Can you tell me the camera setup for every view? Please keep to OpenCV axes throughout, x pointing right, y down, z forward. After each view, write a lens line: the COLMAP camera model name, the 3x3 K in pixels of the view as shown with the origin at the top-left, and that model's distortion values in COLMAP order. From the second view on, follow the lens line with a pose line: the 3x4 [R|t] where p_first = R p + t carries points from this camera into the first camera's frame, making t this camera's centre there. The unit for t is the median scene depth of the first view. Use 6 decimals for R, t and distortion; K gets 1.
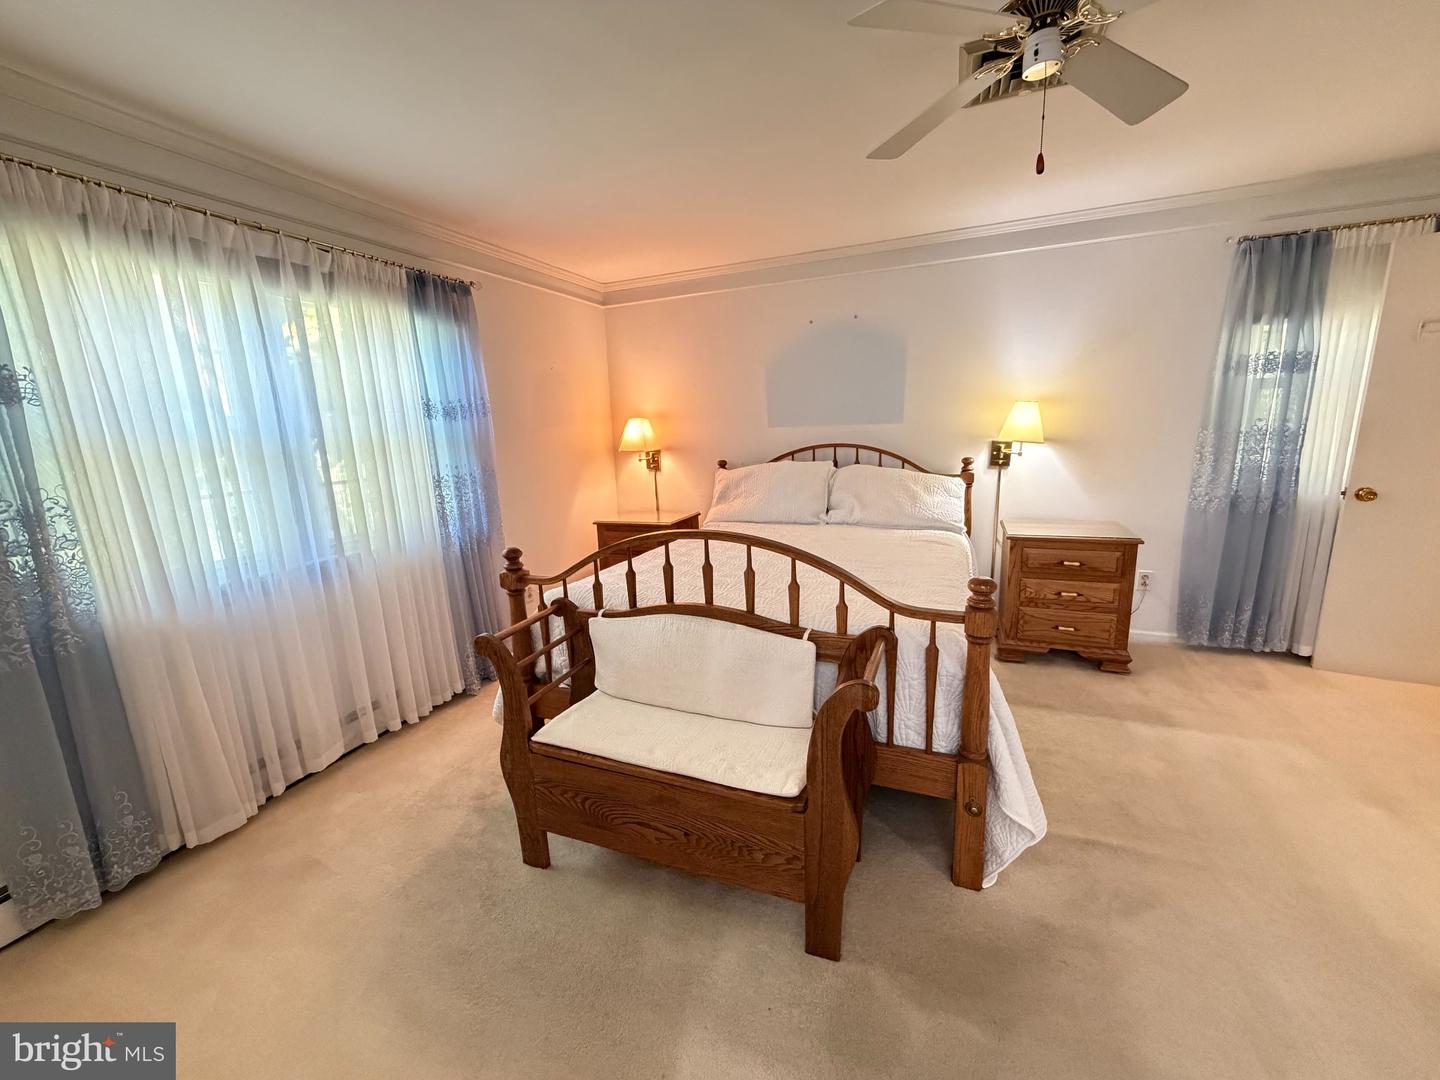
lens RADIAL K [[573.4, 0, 717.0], [0, 573.4, 538.5], [0, 0, 1]] dist [0.000419, -0.000107]
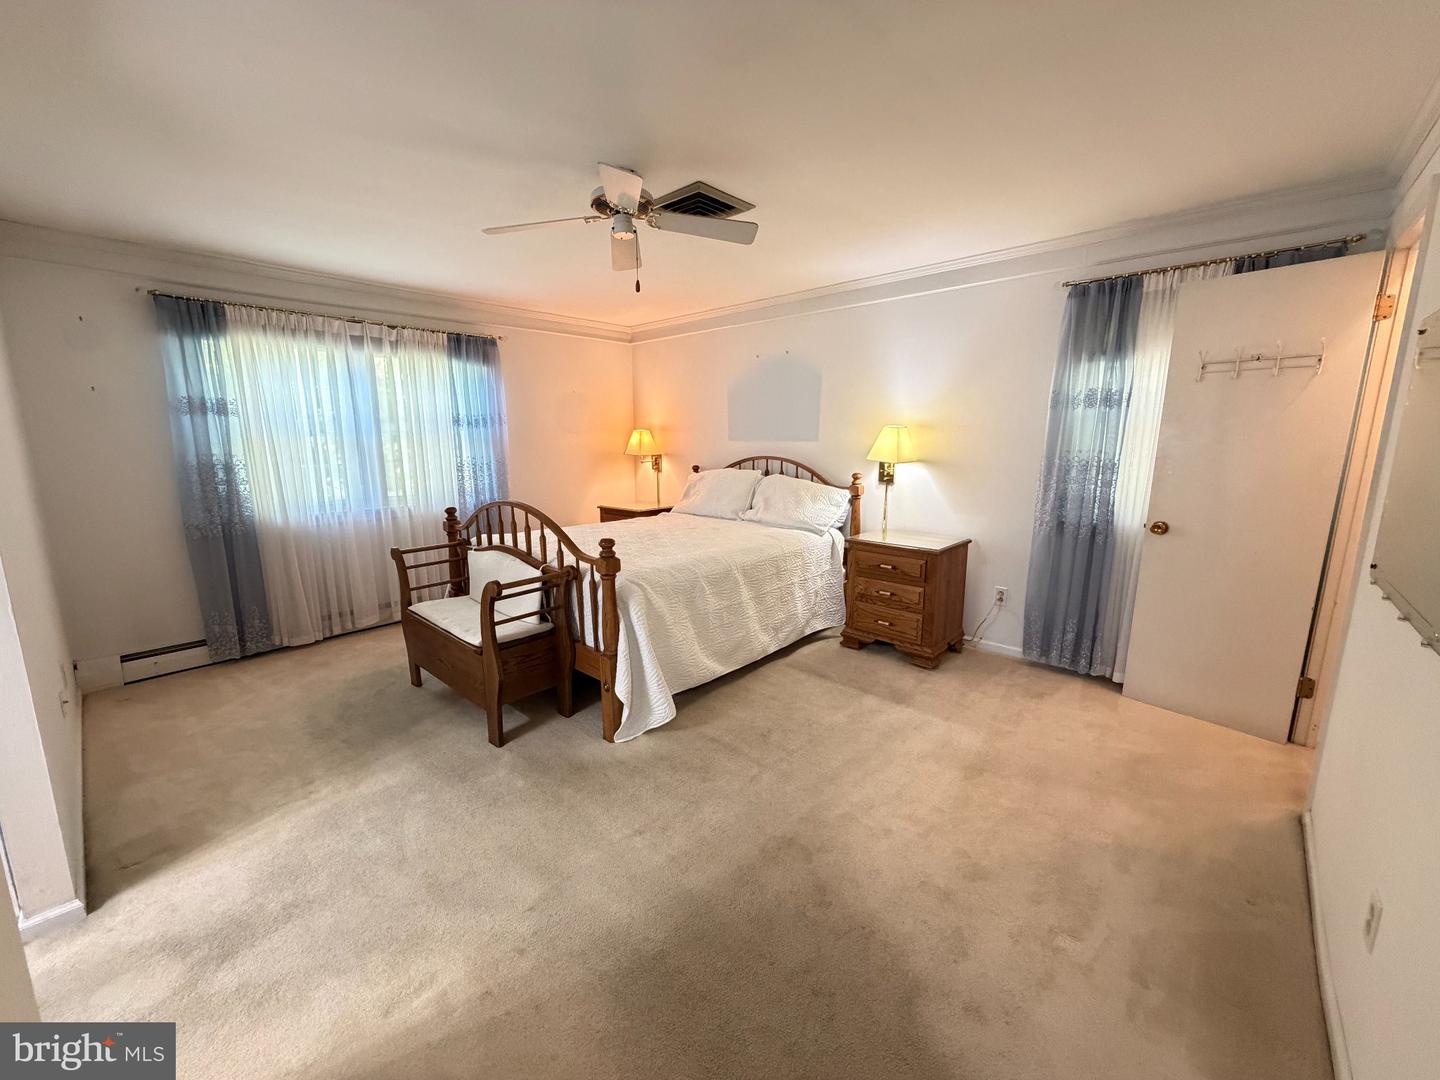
lens RADIAL K [[573.4, 0, 717.0], [0, 573.4, 538.5], [0, 0, 1]] dist [0.000419, -0.000107]
pose [[0.937105, 0.096435, -0.335462, 0.684953], [-0.101187, 0.994862, 0.003330, 0.017850], [0.334059, 0.030823, 0.942048, -0.219637]]
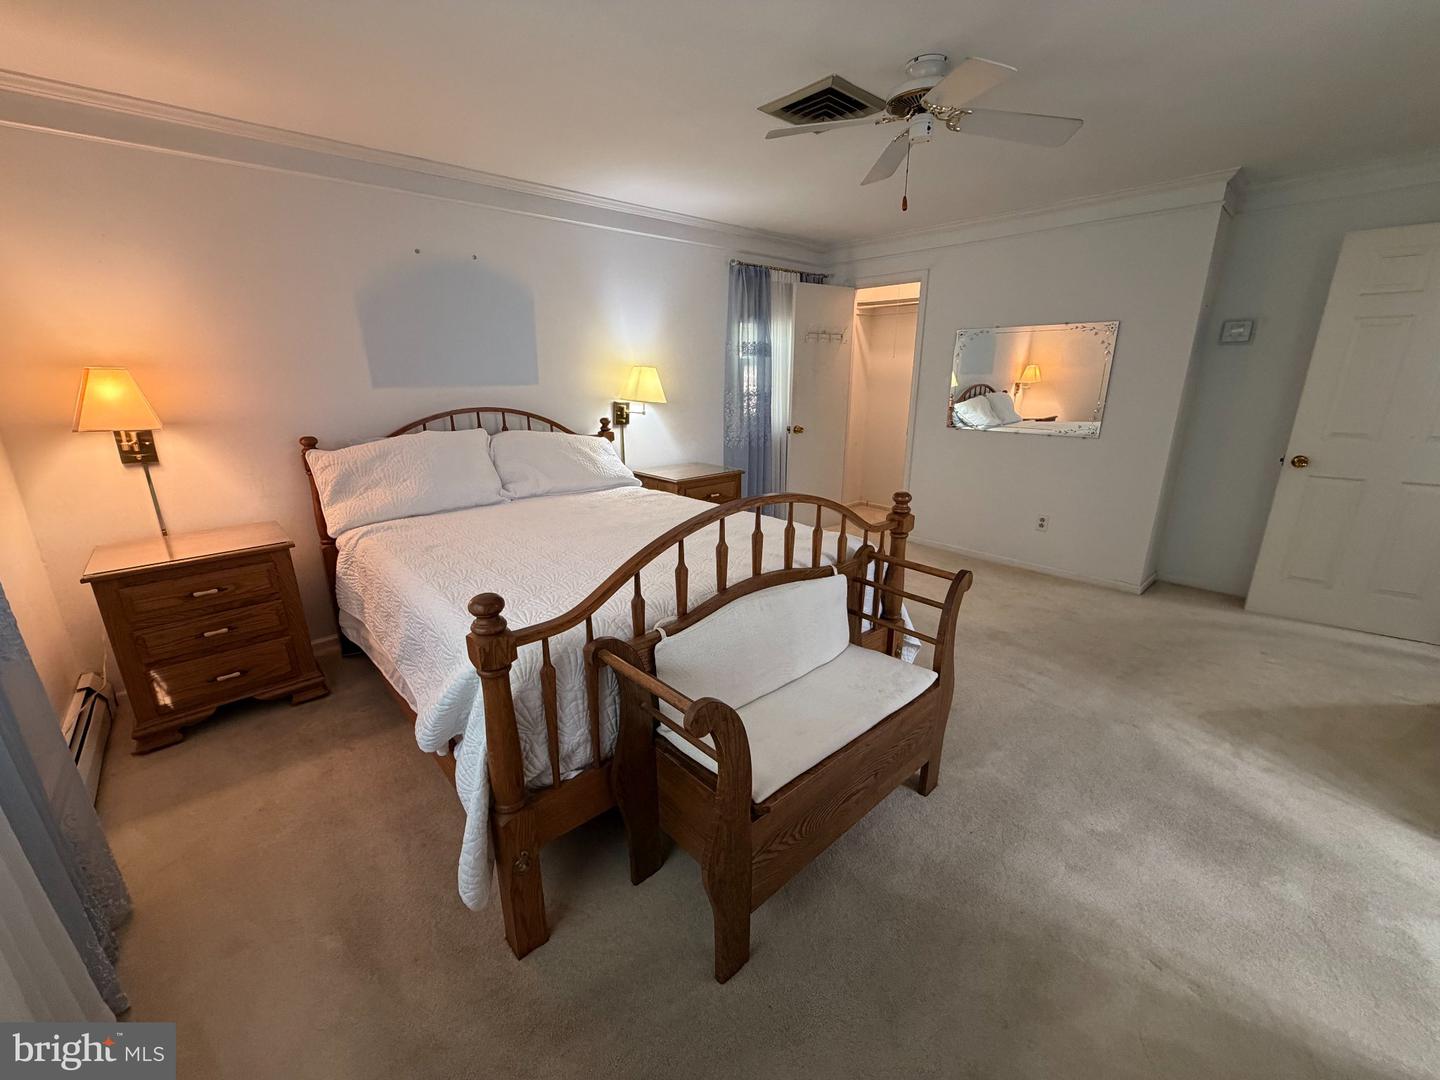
lens RADIAL K [[573.4, 0, 717.0], [0, 573.4, 538.5], [0, 0, 1]] dist [0.000419, -0.000107]
pose [[0.443132, -0.217106, 0.869770, -0.539727], [0.168457, 0.973113, 0.157077, -0.065585], [-0.880487, 0.076913, 0.467790, 0.394549]]
